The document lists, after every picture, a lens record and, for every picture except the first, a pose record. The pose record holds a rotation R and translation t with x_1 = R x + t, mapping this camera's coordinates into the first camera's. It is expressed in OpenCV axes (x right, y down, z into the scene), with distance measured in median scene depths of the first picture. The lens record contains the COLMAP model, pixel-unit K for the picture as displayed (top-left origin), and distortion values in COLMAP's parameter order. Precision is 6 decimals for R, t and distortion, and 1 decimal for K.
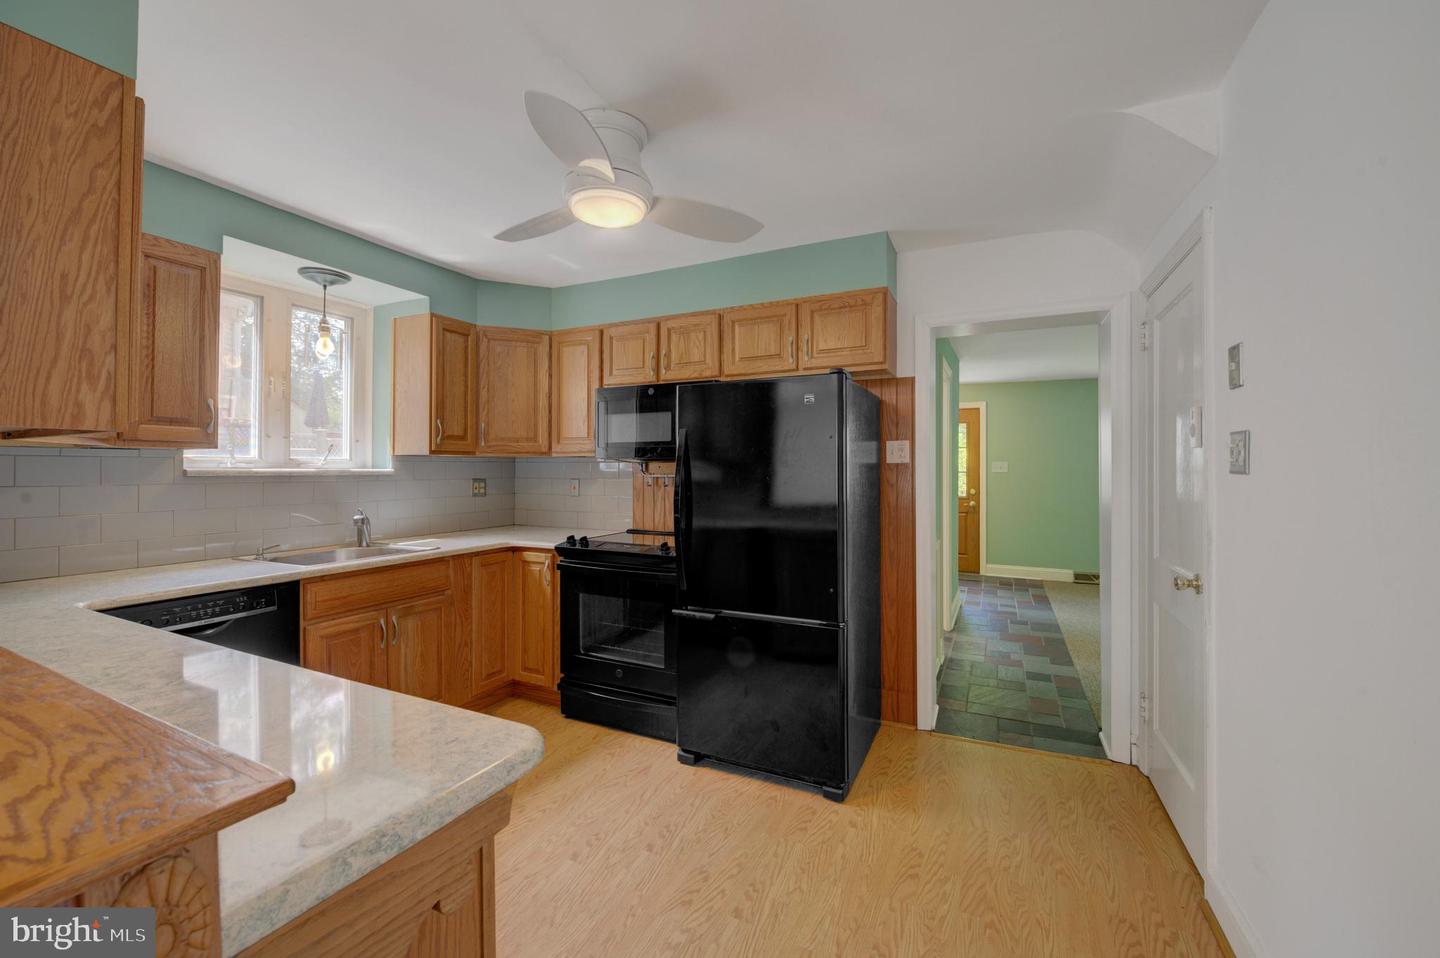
lens RADIAL K [[583.4, 0, 728.2], [0, 583.4, 467.3], [0, 0, 1]] dist [-0.000981, -0.000087]
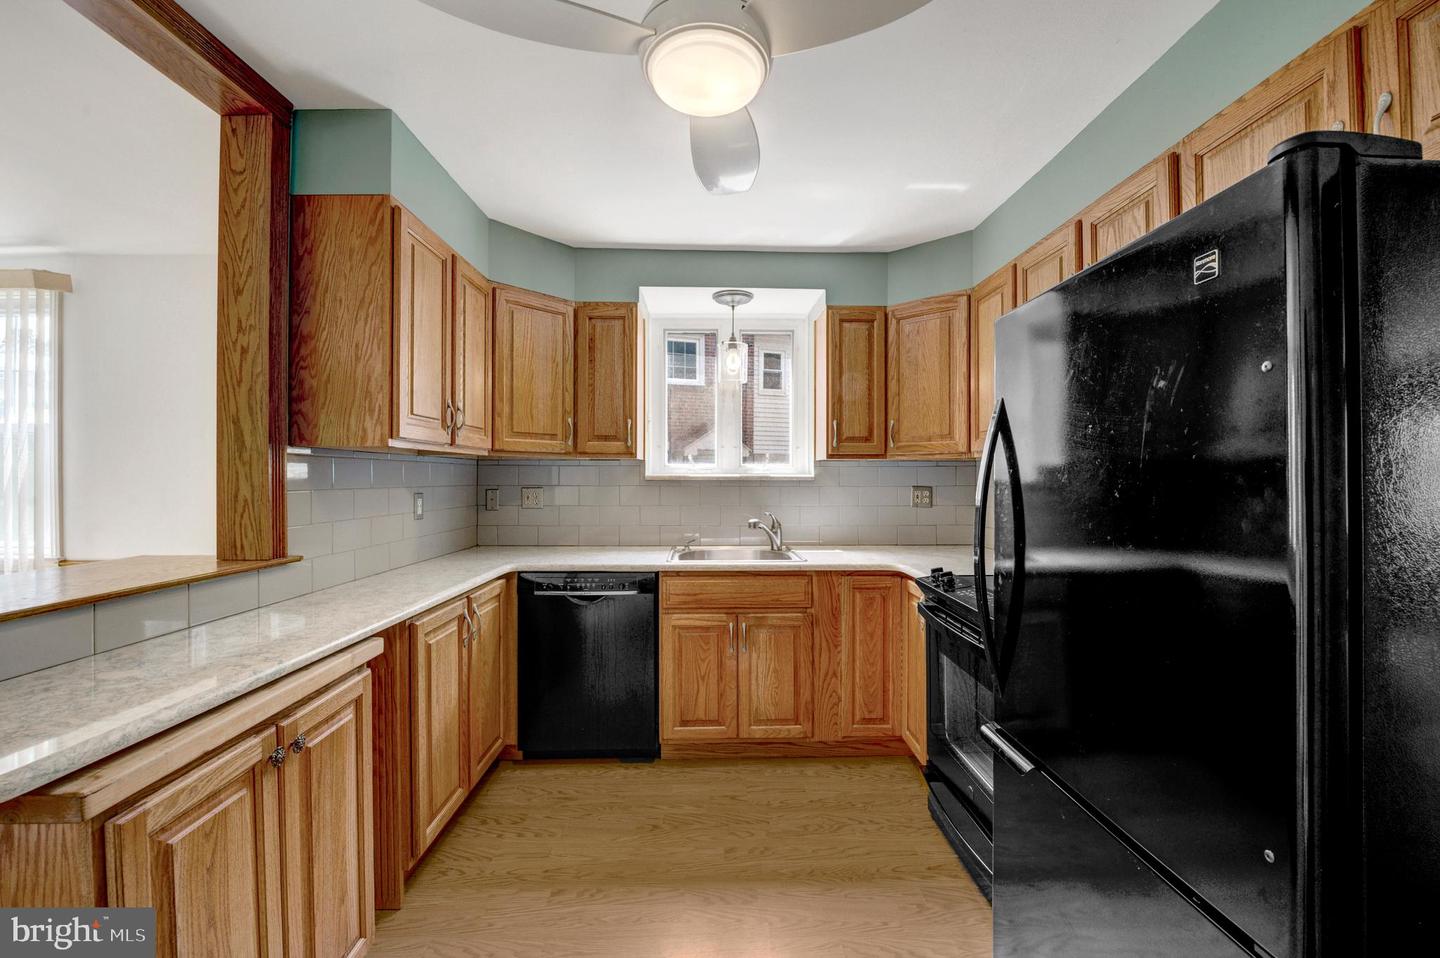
lens RADIAL K [[583.4, 0, 726.6], [0, 583.4, 479.3], [0, 0, 1]] dist [-0.000981, -0.000087]
pose [[0.458699, 0.004982, -0.888578, 0.242930], [0.001199, 0.999980, 0.006225, 0.004458], [0.888591, -0.003921, 0.458684, 0.436197]]
